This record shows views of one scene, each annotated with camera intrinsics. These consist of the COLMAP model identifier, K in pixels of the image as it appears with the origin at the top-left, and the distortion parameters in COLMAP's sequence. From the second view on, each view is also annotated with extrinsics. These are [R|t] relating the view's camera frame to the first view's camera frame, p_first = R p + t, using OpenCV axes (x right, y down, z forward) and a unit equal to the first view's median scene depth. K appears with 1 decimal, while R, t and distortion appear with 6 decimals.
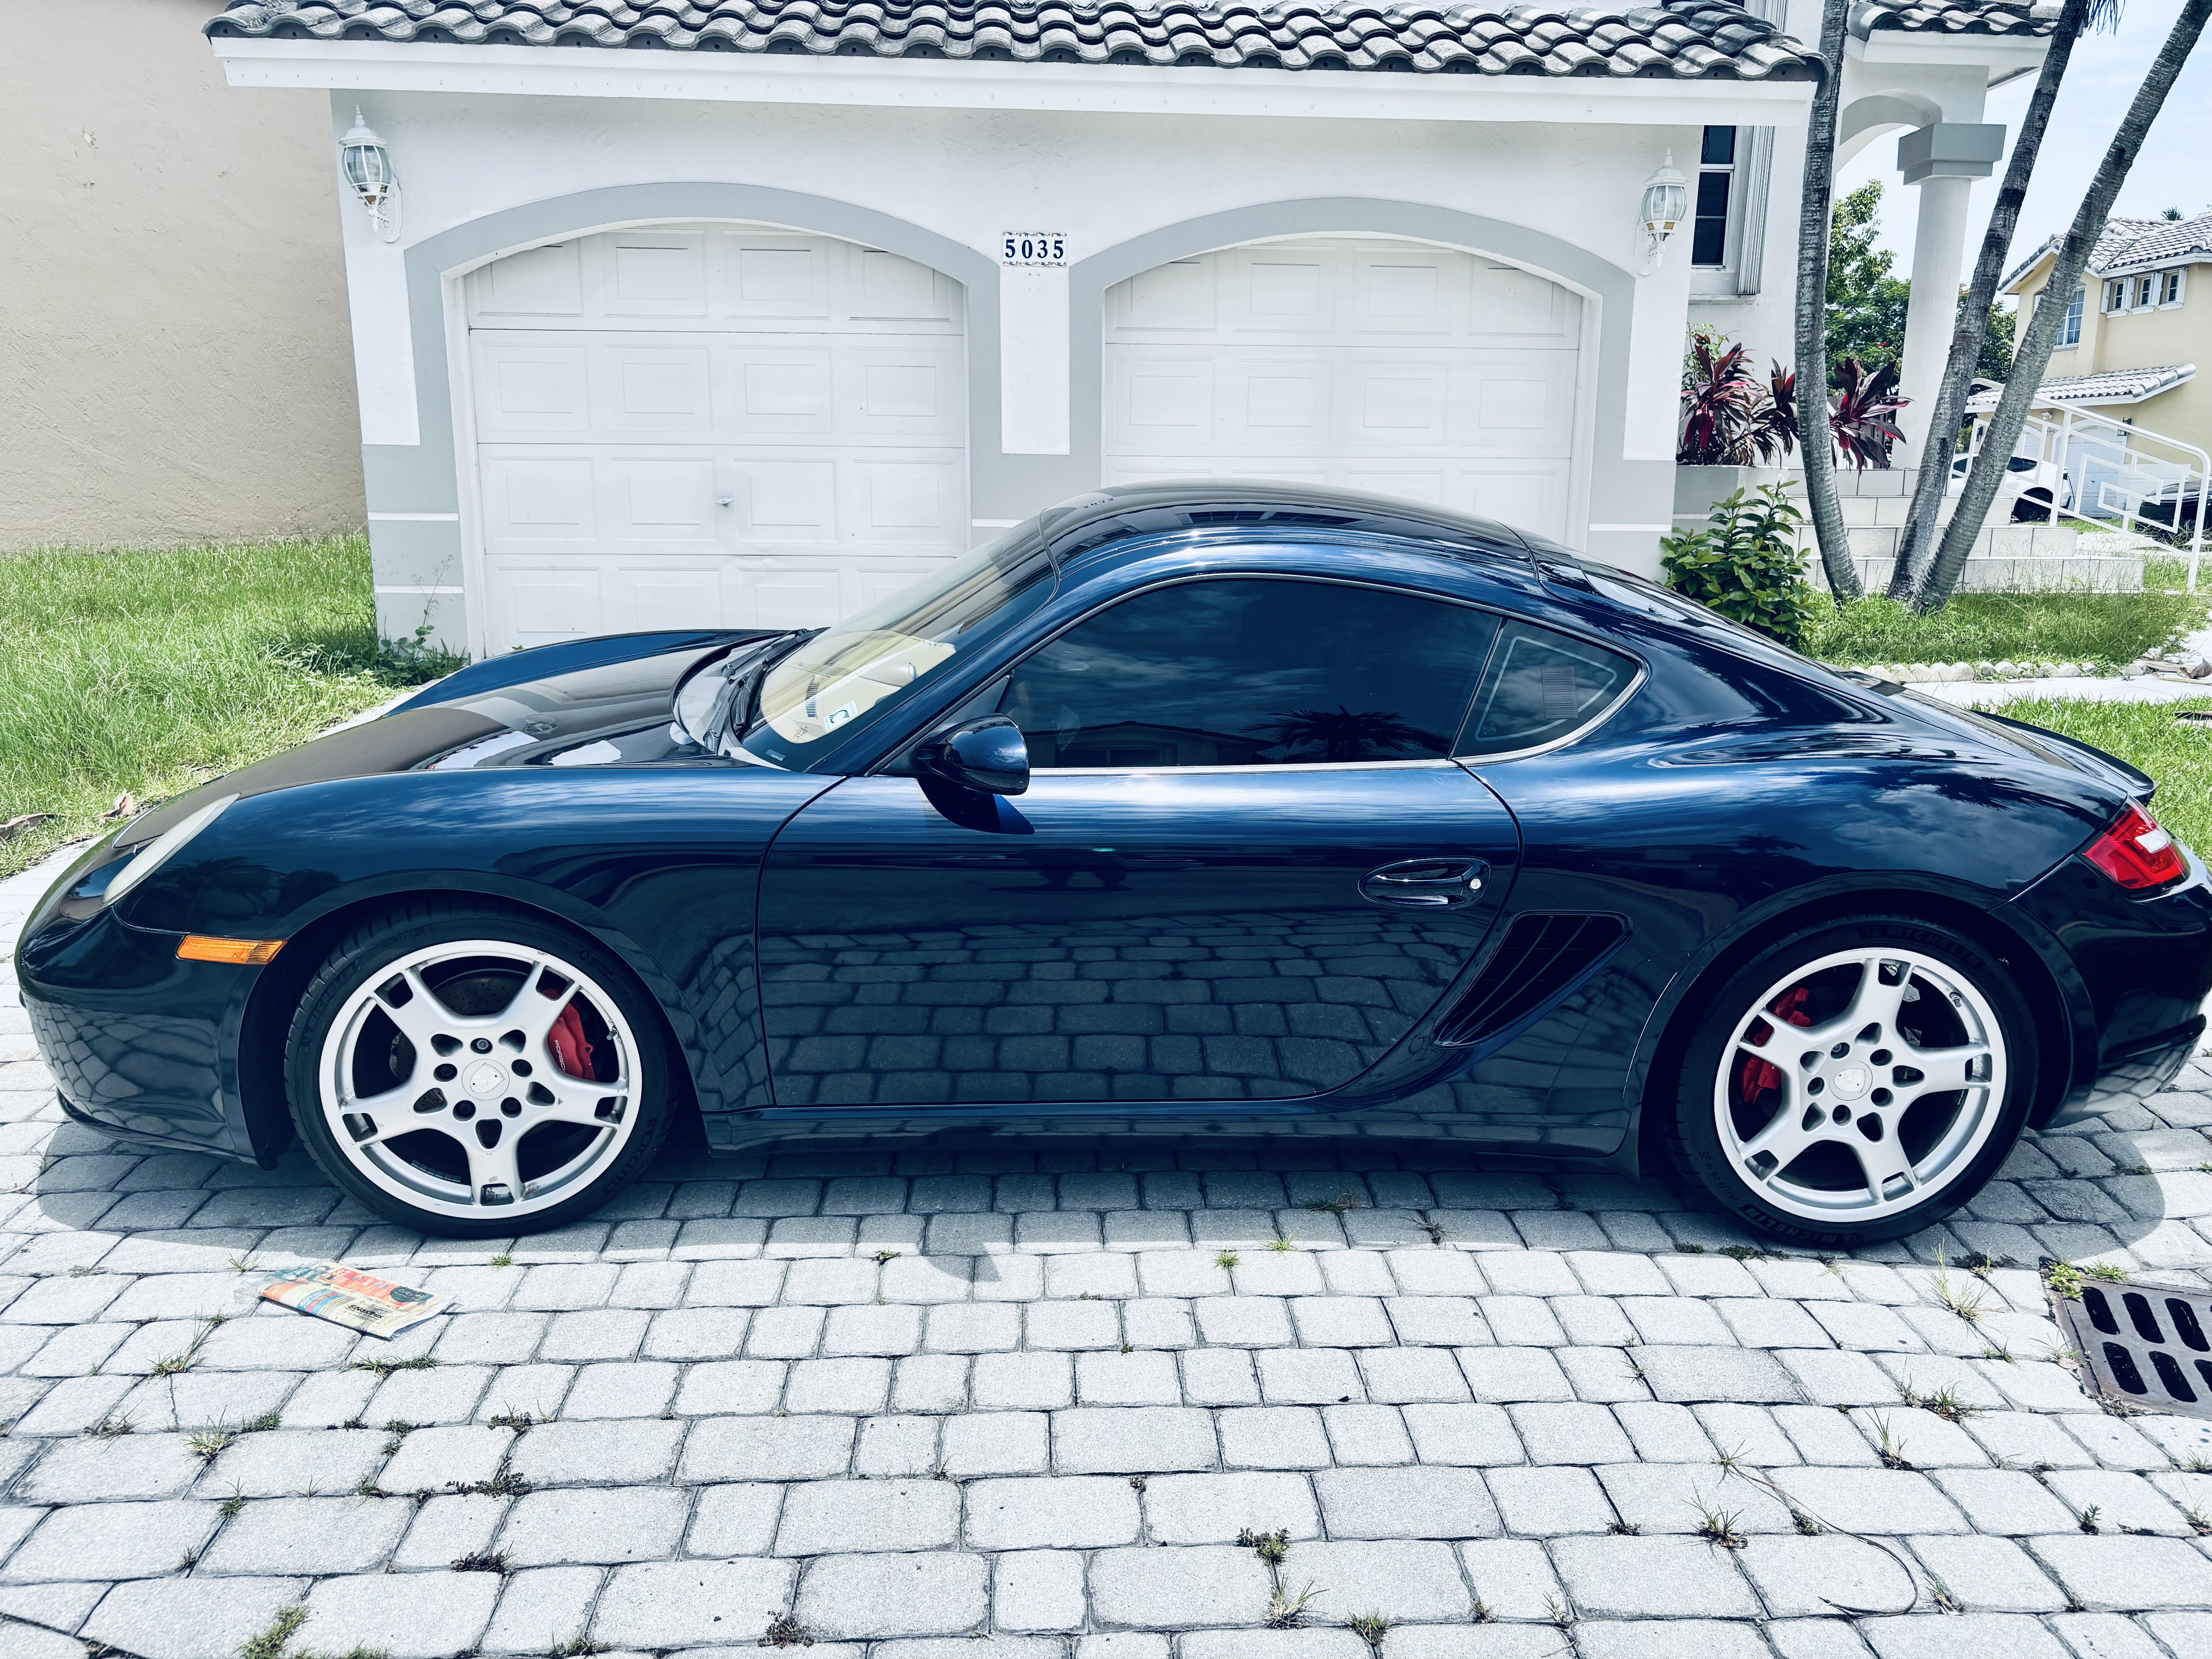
lens RADIAL K [[1664.3, 0, 1106.0], [0, 1664.3, 829.5], [0, 0, 1]] dist [0.010267, 0.001352]
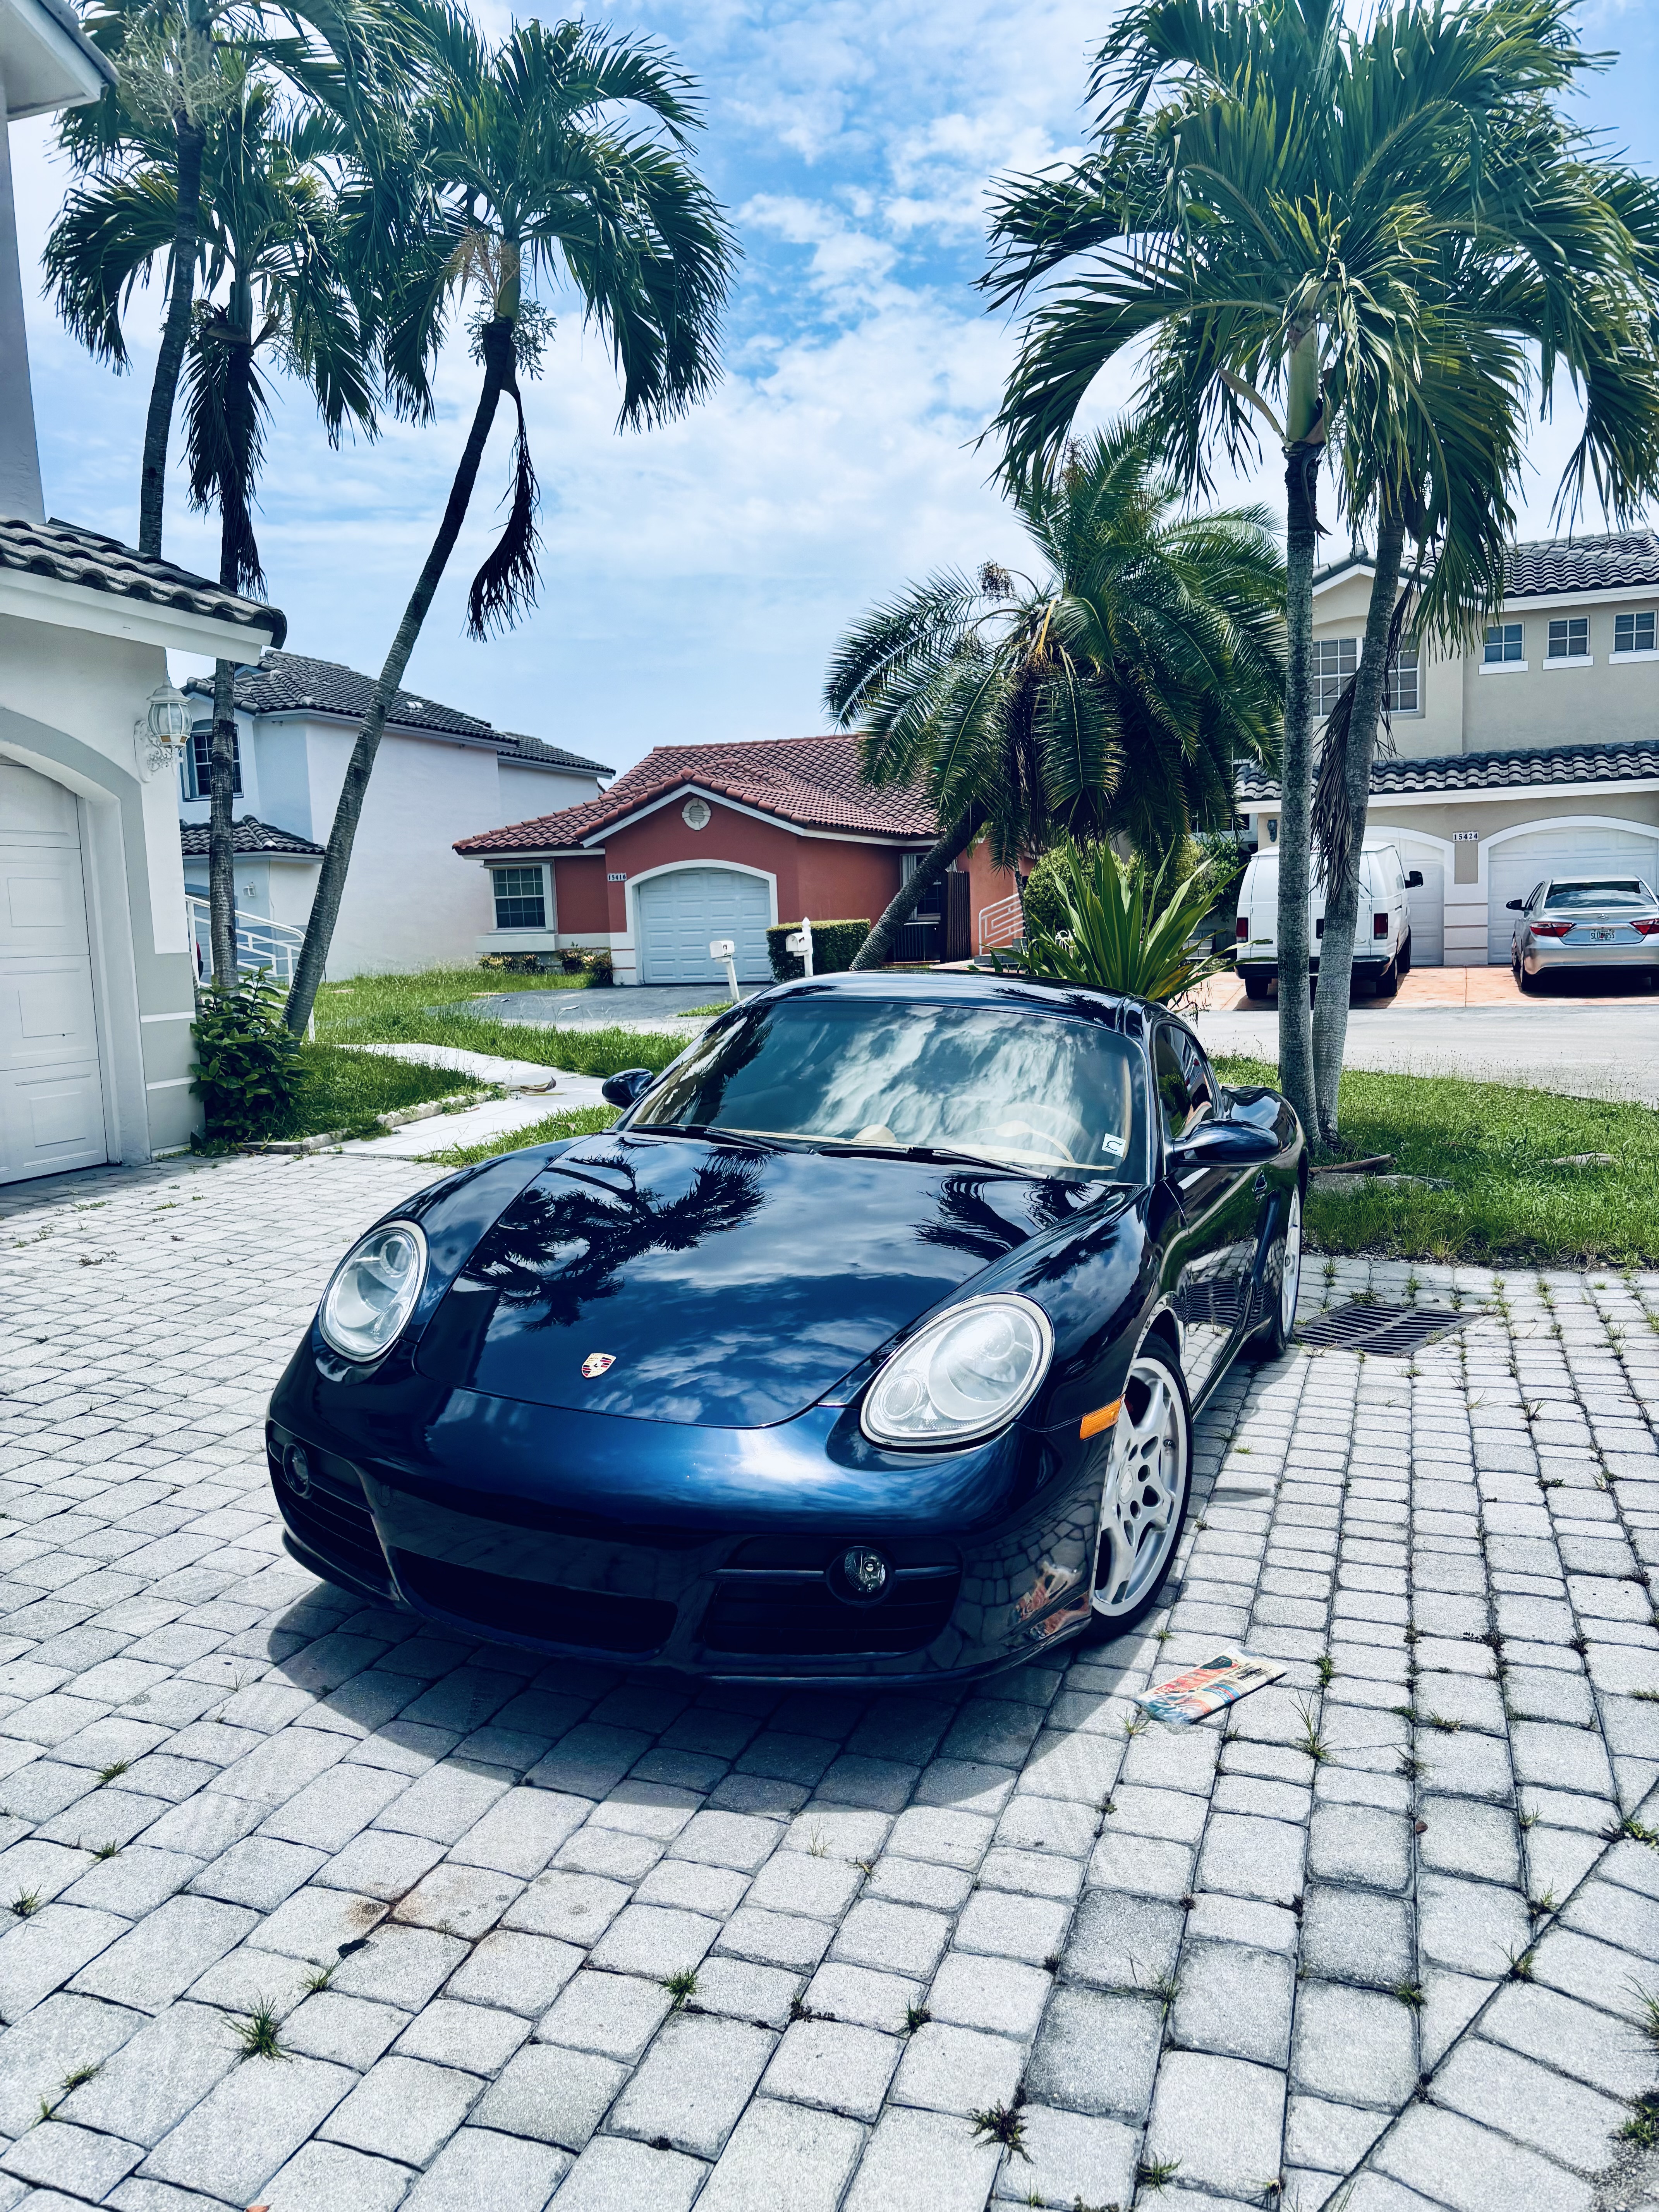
lens RADIAL K [[1664.3, 0, 827.0], [0, 1664.3, 1135.0], [0, 0, 1]] dist [0.010267, 0.001352]
pose [[0.386419, -0.140721, 0.911525, -1.673341], [0.229534, 0.971871, 0.052732, -0.234220], [-0.893305, 0.188850, 0.407849, 0.738082]]
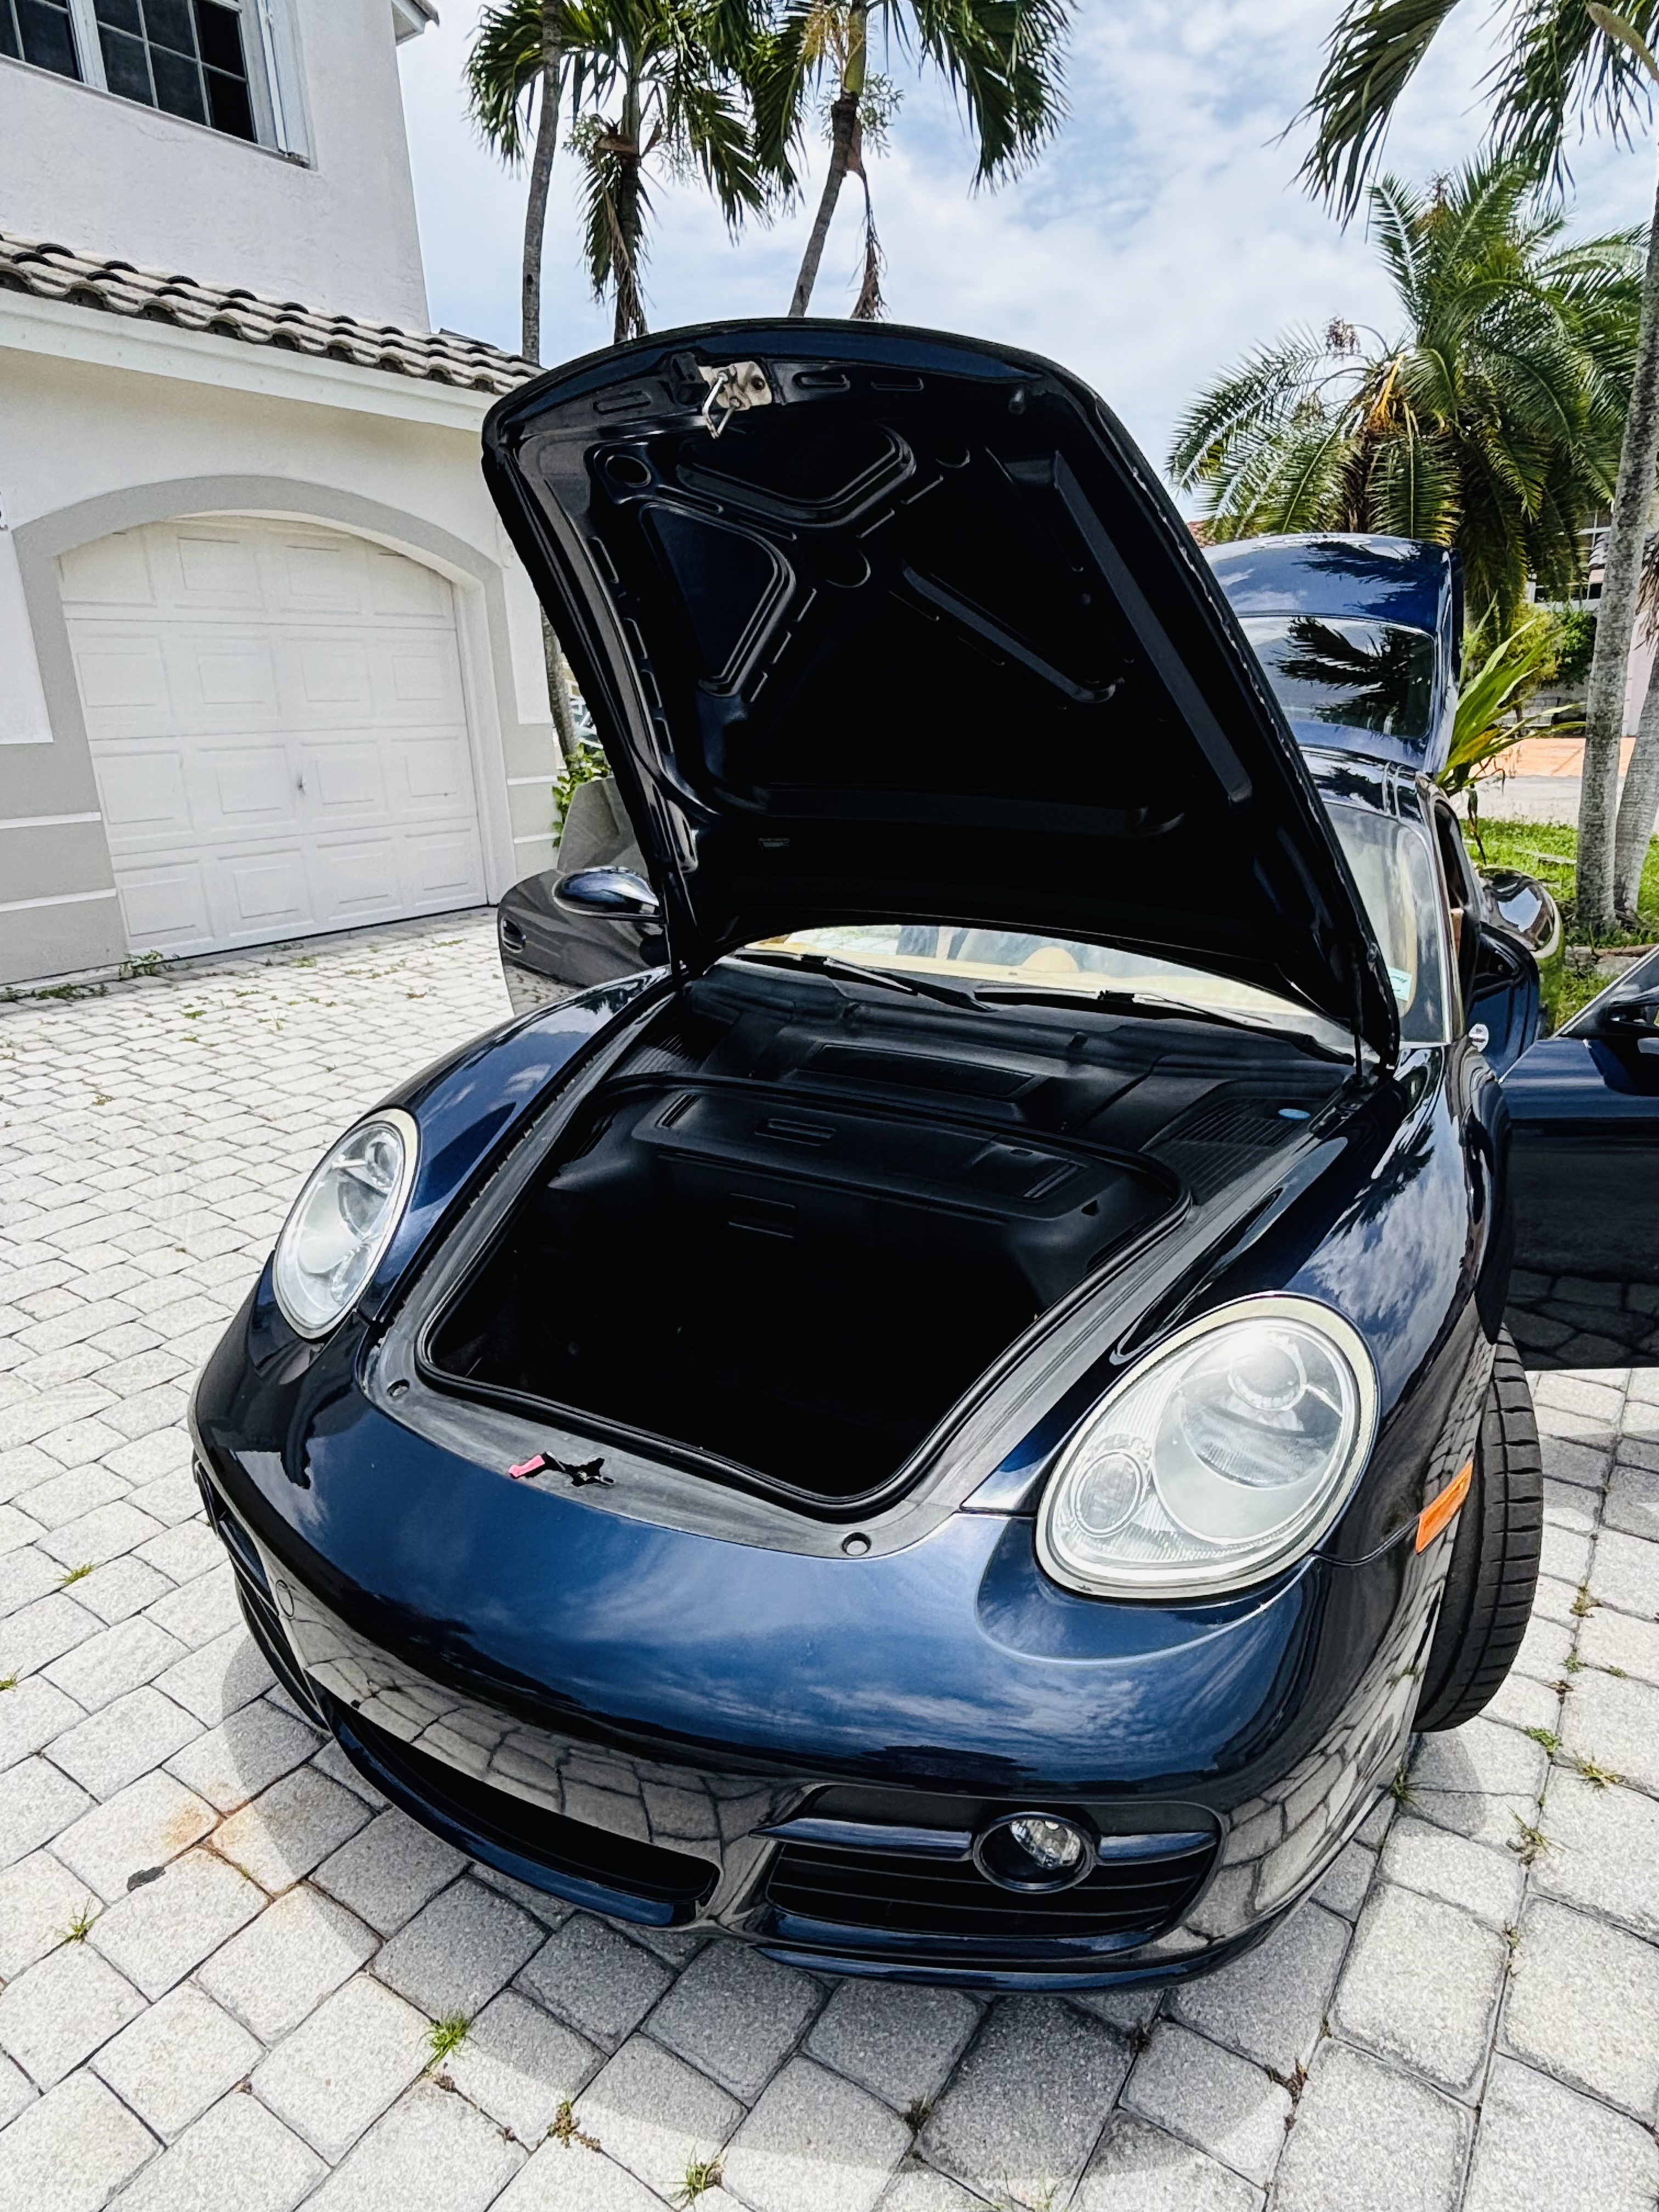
lens RADIAL K [[1328.9, 0, 829.5], [0, 1328.9, 1106.0], [0, 0, 1]] dist [-0.006901, 0.001647]
pose [[0.612874, -0.259169, 0.746470, -1.162809], [0.211707, 0.964001, 0.160876, -0.203033], [-0.761292, 0.059436, 0.645679, 0.743791]]
